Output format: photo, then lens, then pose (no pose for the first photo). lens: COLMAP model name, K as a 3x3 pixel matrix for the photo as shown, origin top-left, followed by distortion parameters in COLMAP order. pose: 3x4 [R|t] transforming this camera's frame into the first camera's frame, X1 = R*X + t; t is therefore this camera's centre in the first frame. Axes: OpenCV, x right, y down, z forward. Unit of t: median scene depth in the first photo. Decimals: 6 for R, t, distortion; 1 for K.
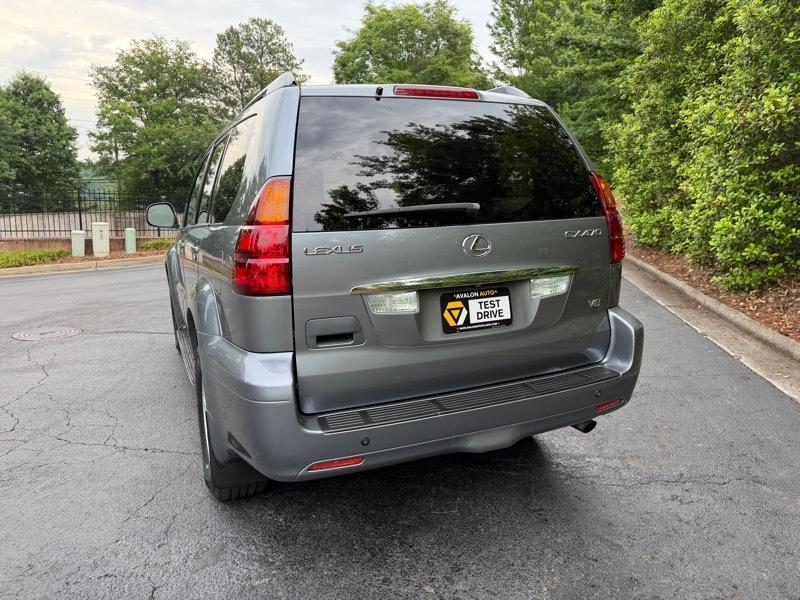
lens RADIAL K [[565.4, 0, 390.9], [0, 565.4, 290.6], [0, 0, 1]] dist [-0.002612, -0.003797]
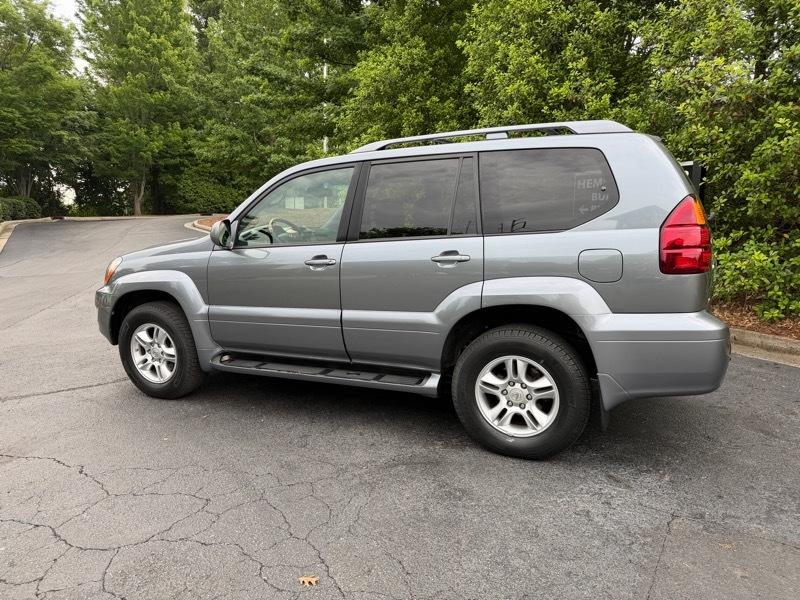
lens RADIAL K [[560.3, 0, 396.1], [0, 560.3, 297.2], [0, 0, 1]] dist [0.023182, -0.035461]
pose [[0.749762, -0.096457, 0.654639, -0.093086], [0.111195, 0.993616, 0.019051, -0.002377], [-0.652298, 0.058509, 0.755701, 0.019785]]
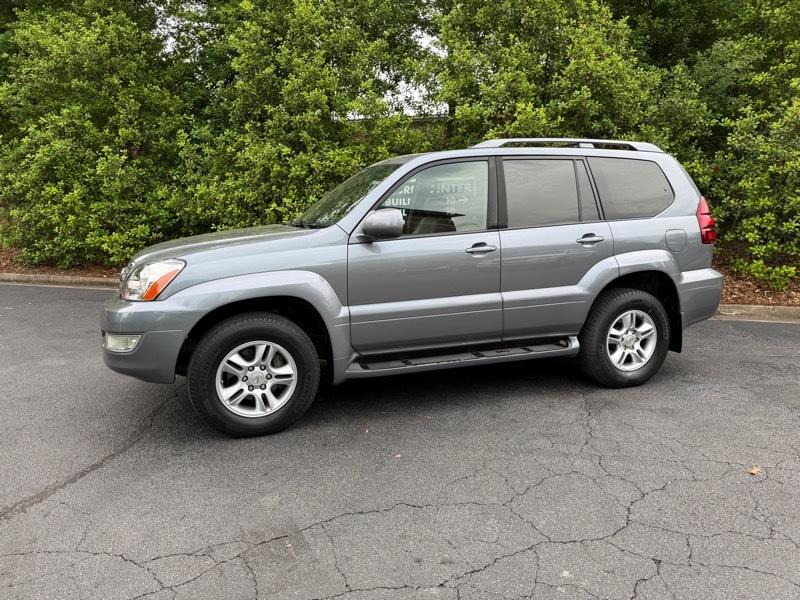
lens RADIAL K [[559.1, 0, 396.1], [0, 559.1, 301.0], [0, 0, 1]] dist [0.028215, -0.043858]
pose [[0.074507, -0.131968, 0.988450, -0.142216], [0.166620, 0.978919, 0.118136, -0.013589], [-0.983202, 0.155894, 0.094925, 0.110021]]
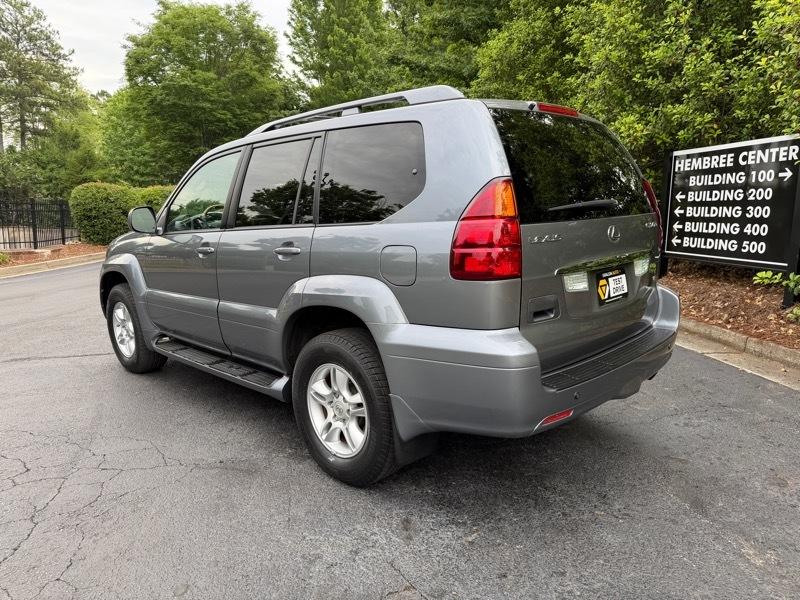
lens RADIAL K [[560.3, 0, 396.1], [0, 560.3, 297.2], [0, 0, 1]] dist [0.023182, -0.035461]
pose [[0.931650, -0.059128, 0.358513, -0.042748], [0.059850, 0.998166, 0.009094, 0.001101], [-0.358394, 0.012985, 0.933480, 0.000285]]
